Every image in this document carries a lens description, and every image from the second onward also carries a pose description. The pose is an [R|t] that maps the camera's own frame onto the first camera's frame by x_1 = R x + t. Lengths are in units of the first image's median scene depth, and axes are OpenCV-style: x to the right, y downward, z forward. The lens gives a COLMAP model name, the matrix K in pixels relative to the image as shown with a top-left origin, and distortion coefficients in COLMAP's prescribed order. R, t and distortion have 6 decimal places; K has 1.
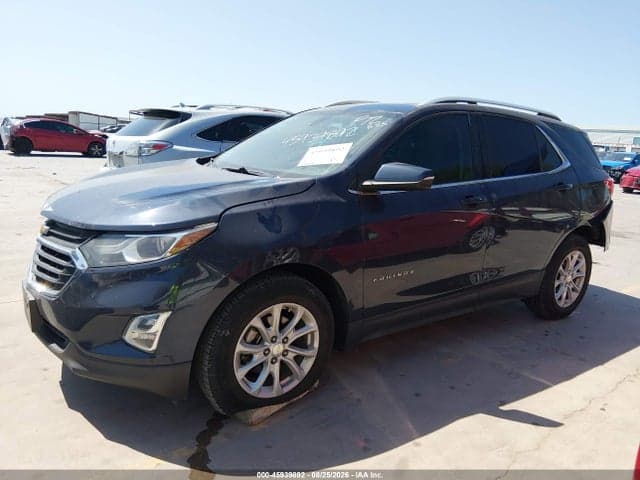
lens RADIAL K [[482.7, 0, 321.9], [0, 482.7, 237.8], [0, 0, 1]] dist [0.110554, -0.193424]
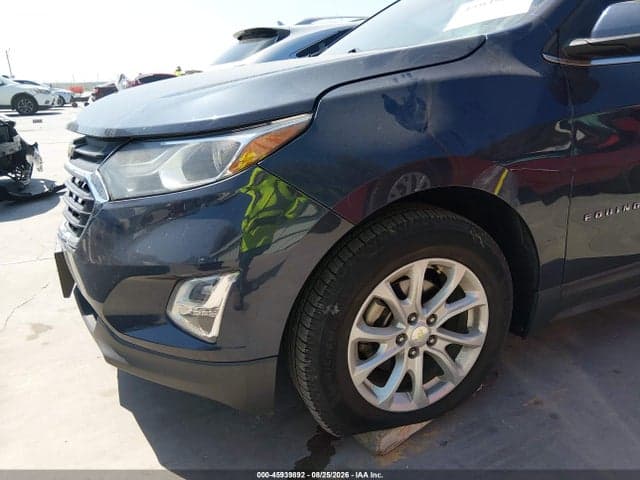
lens RADIAL K [[482.7, 0, 321.9], [0, 482.7, 237.8], [0, 0, 1]] dist [0.110554, -0.193424]
pose [[0.974789, -0.006887, -0.223021, -0.075168], [0.029515, 0.994721, 0.098284, 0.050197], [0.221167, -0.102389, 0.969846, 0.415668]]
